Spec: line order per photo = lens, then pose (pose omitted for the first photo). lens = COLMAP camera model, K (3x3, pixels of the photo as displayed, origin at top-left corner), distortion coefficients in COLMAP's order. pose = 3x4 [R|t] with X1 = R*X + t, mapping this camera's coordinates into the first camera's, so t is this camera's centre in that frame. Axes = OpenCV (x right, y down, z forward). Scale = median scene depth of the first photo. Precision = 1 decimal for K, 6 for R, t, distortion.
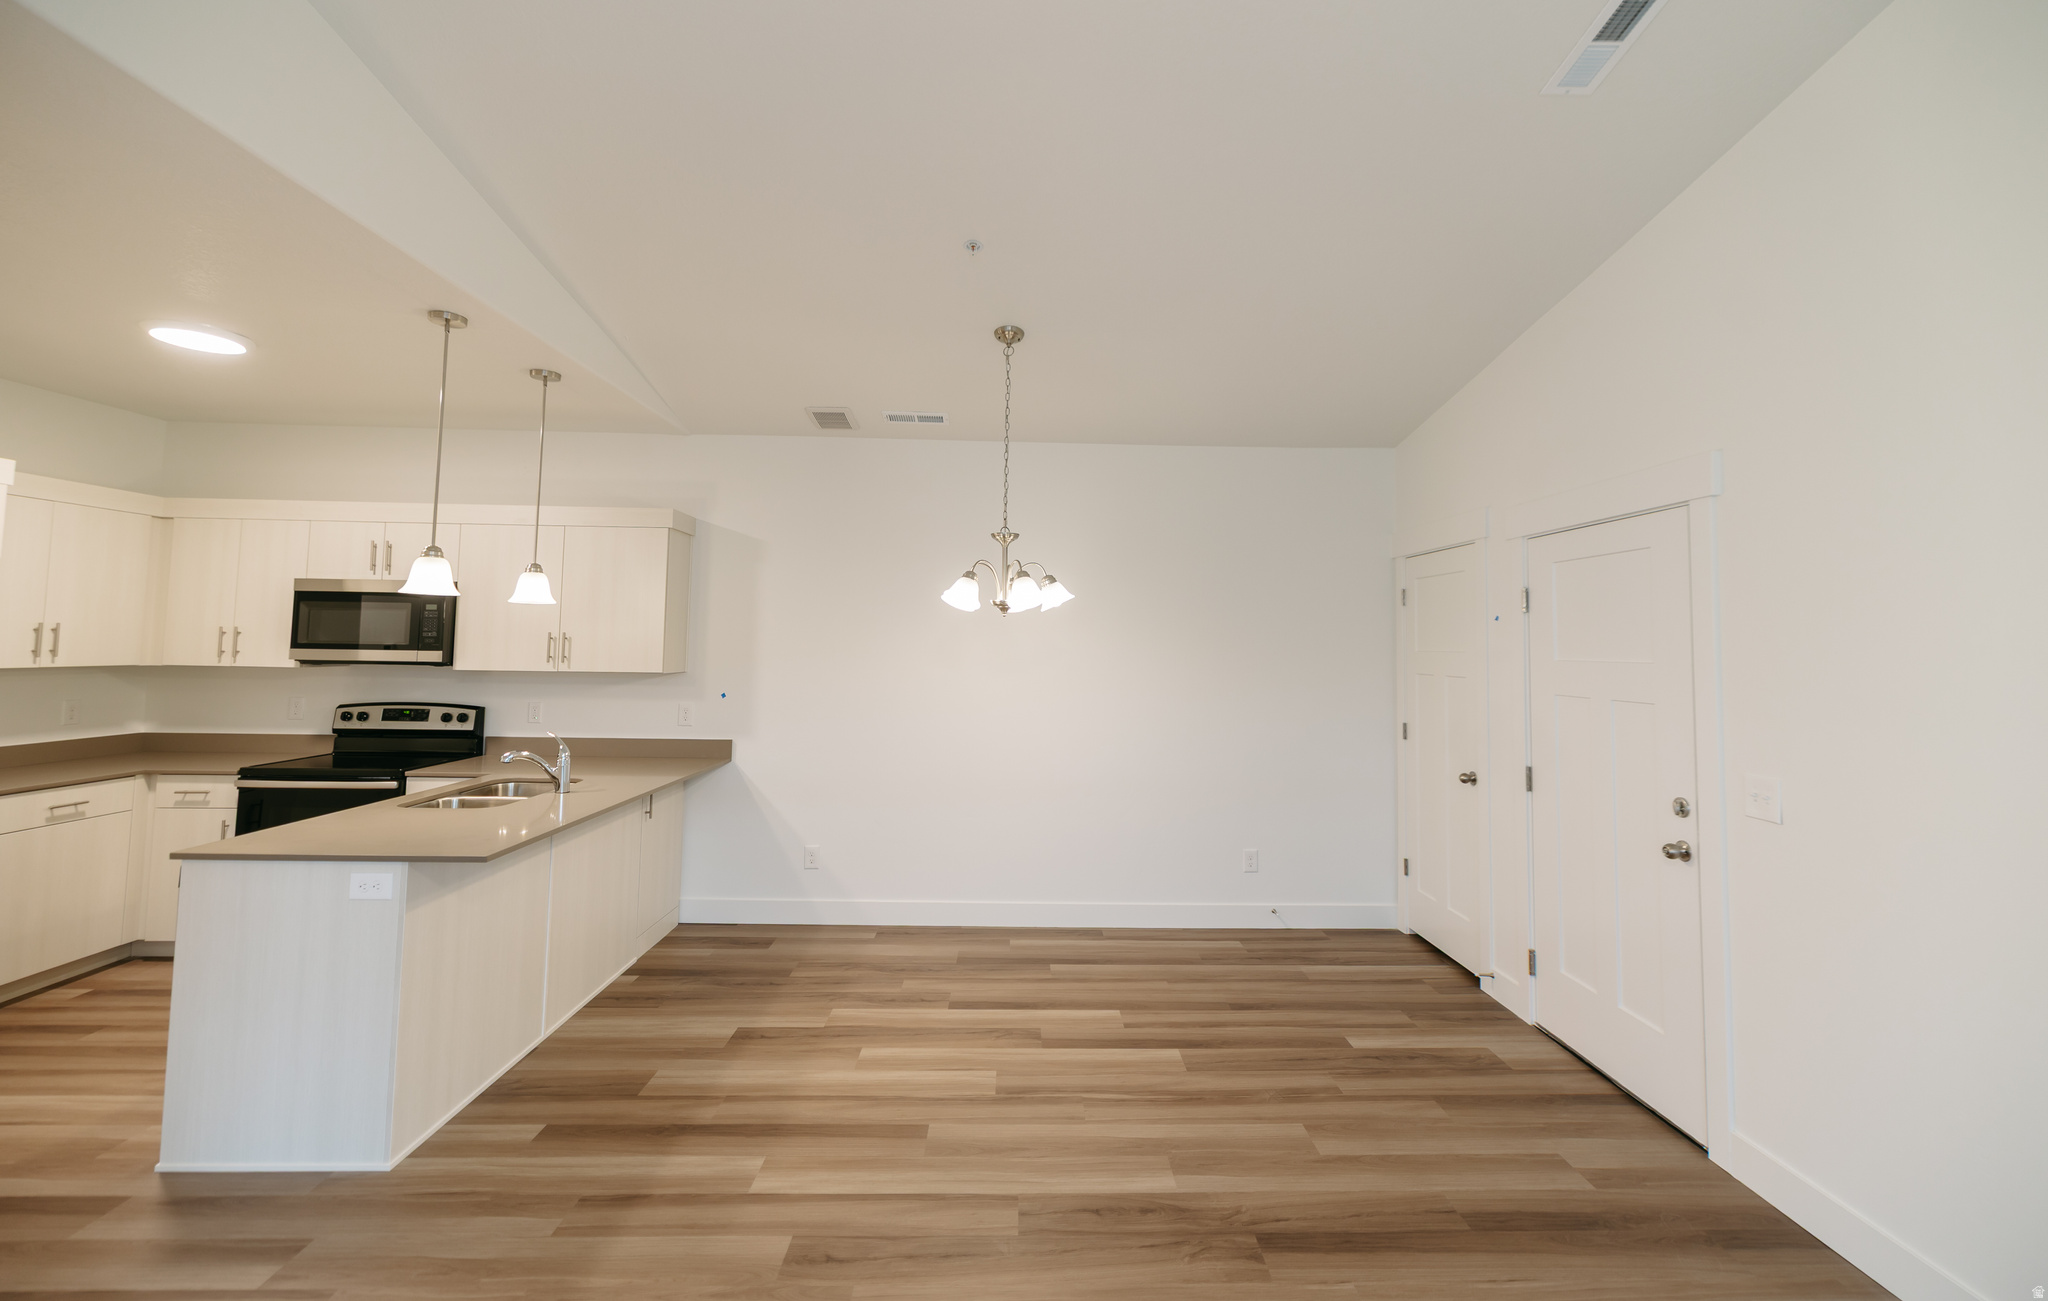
lens RADIAL K [[872.2, 0, 1051.8], [0, 872.2, 592.2], [0, 0, 1]] dist [-0.001227, -0.000396]
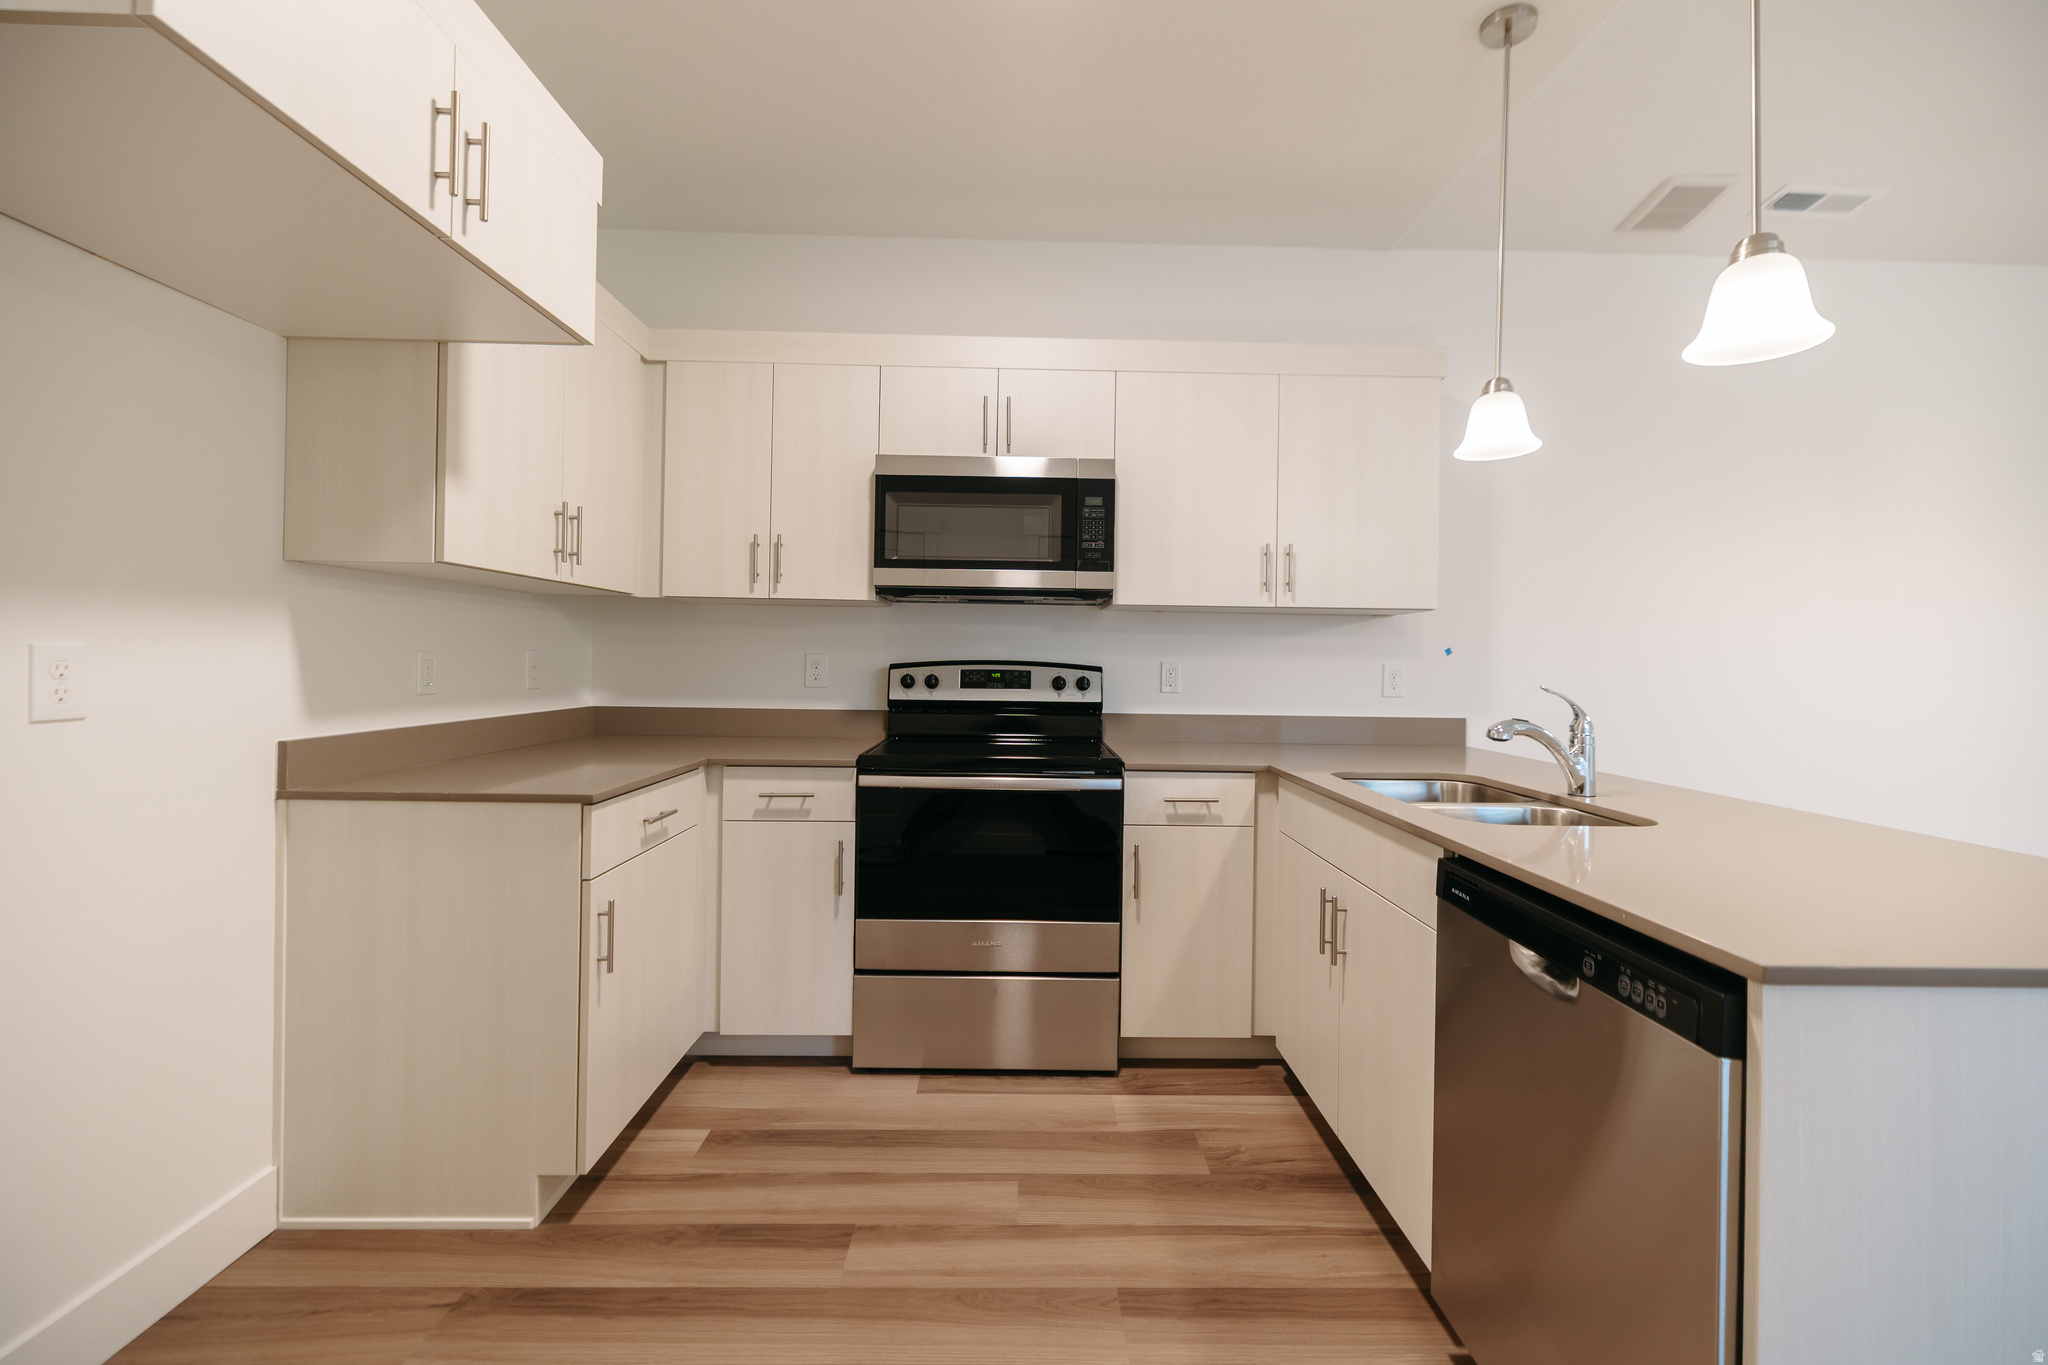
lens RADIAL K [[841.6, 0, 1028.5], [0, 841.6, 671.6], [0, 0, 1]] dist [0.000617, 0.000378]
pose [[0.999772, -0.000628, -0.021360, -0.760969], [0.002245, 0.997126, 0.075729, 0.094639], [0.021251, -0.075760, 0.996900, 0.403675]]
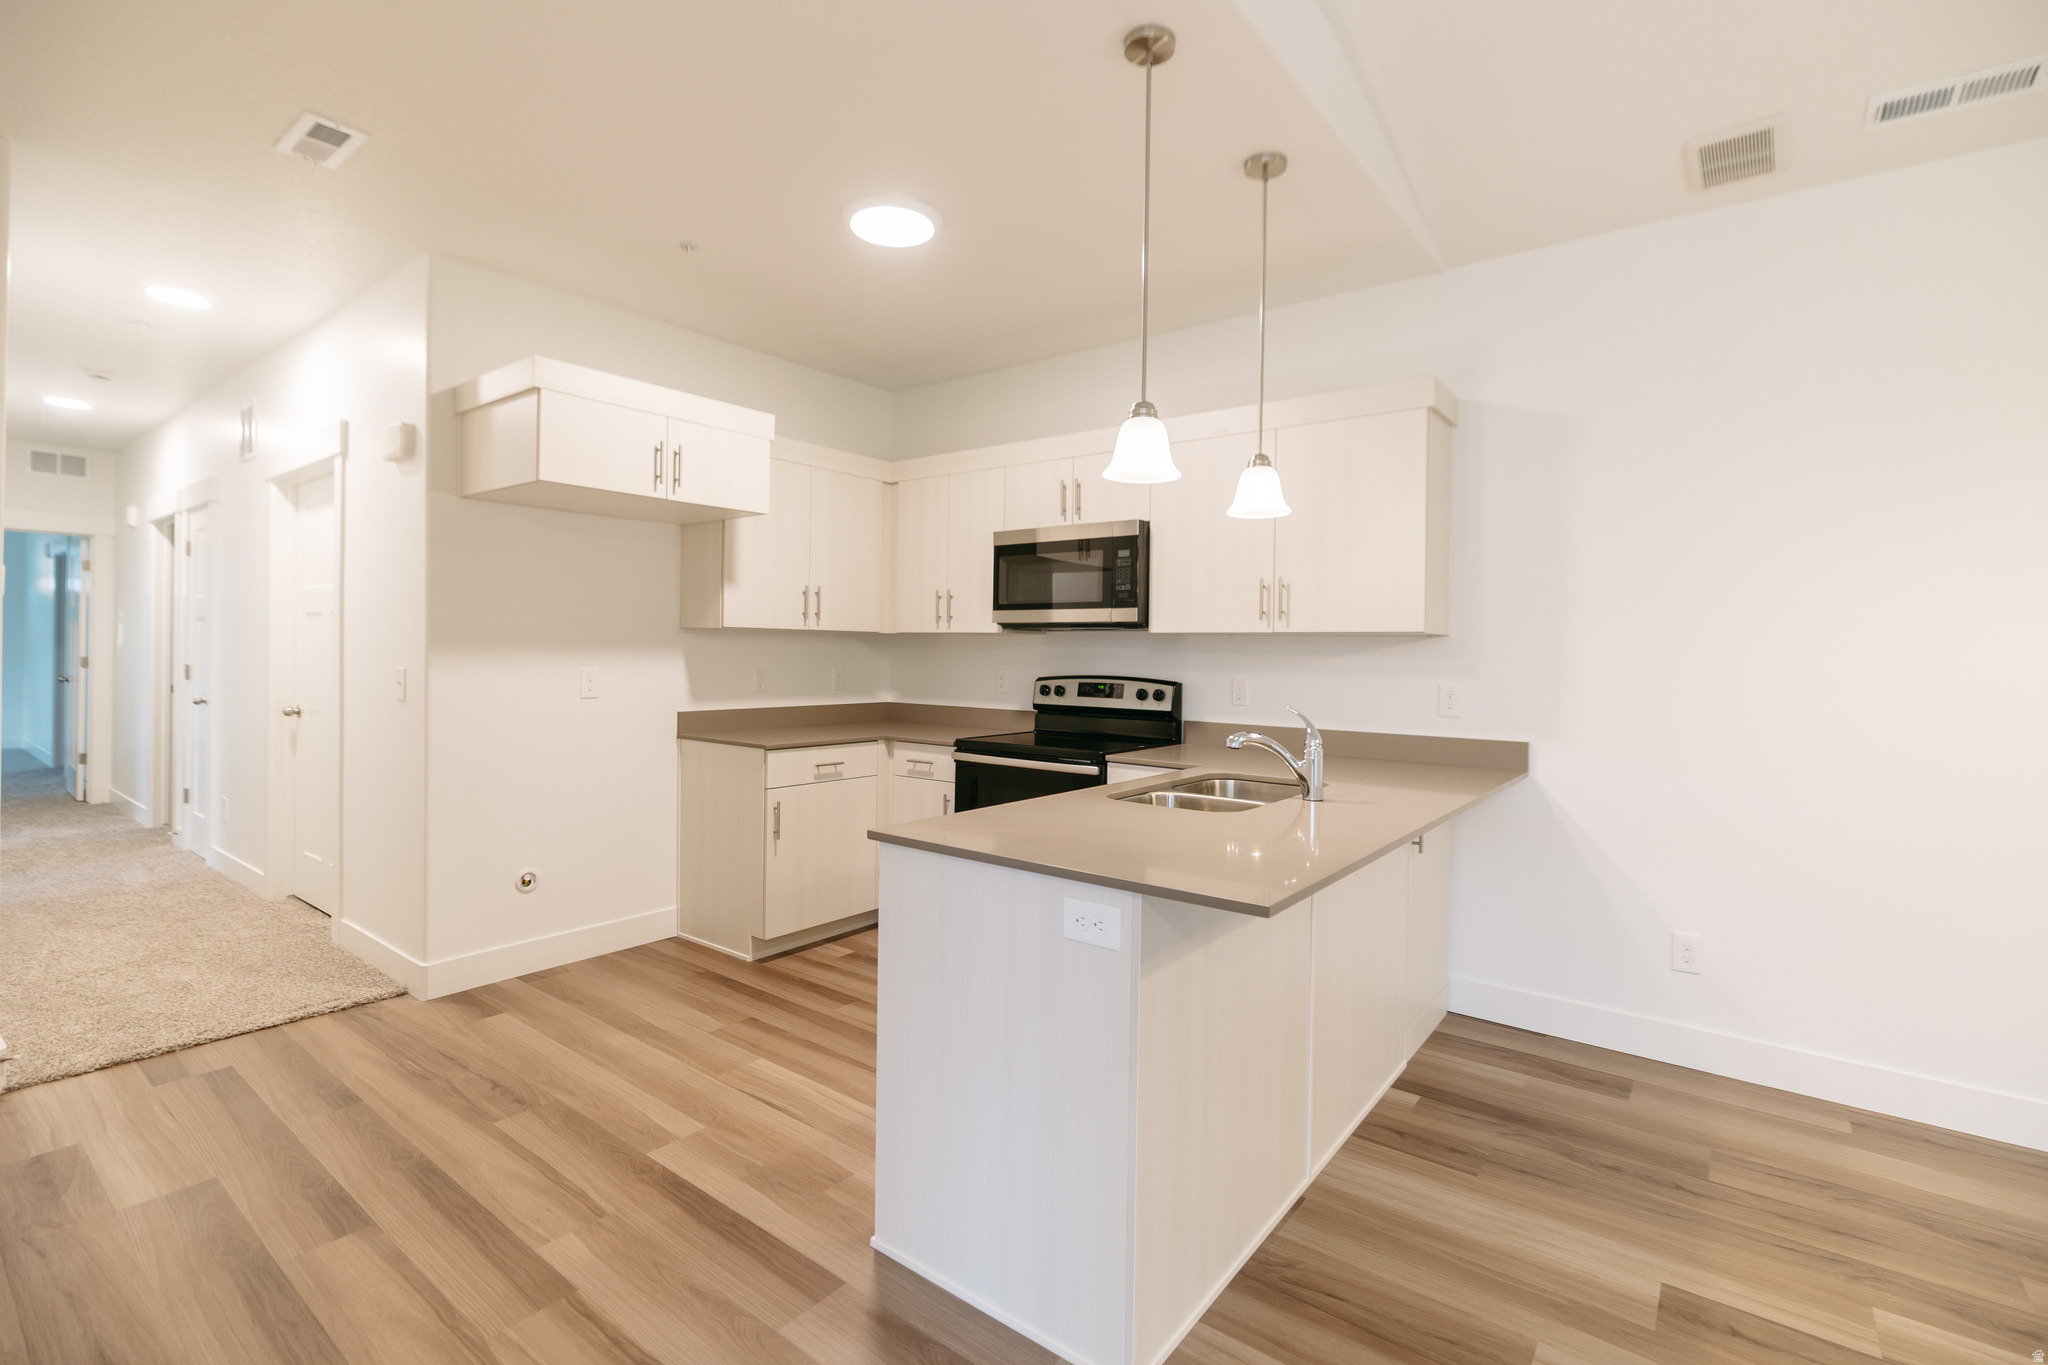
lens RADIAL K [[936.1, 0, 1019.8], [0, 936.1, 670.4], [0, 0, 1]] dist [-0.007316, -0.000889]
pose [[0.764185, 0.008177, -0.644945, -0.238230], [0.037293, 0.997687, 0.056837, 0.073277], [0.643918, -0.067486, 0.762112, 0.287472]]
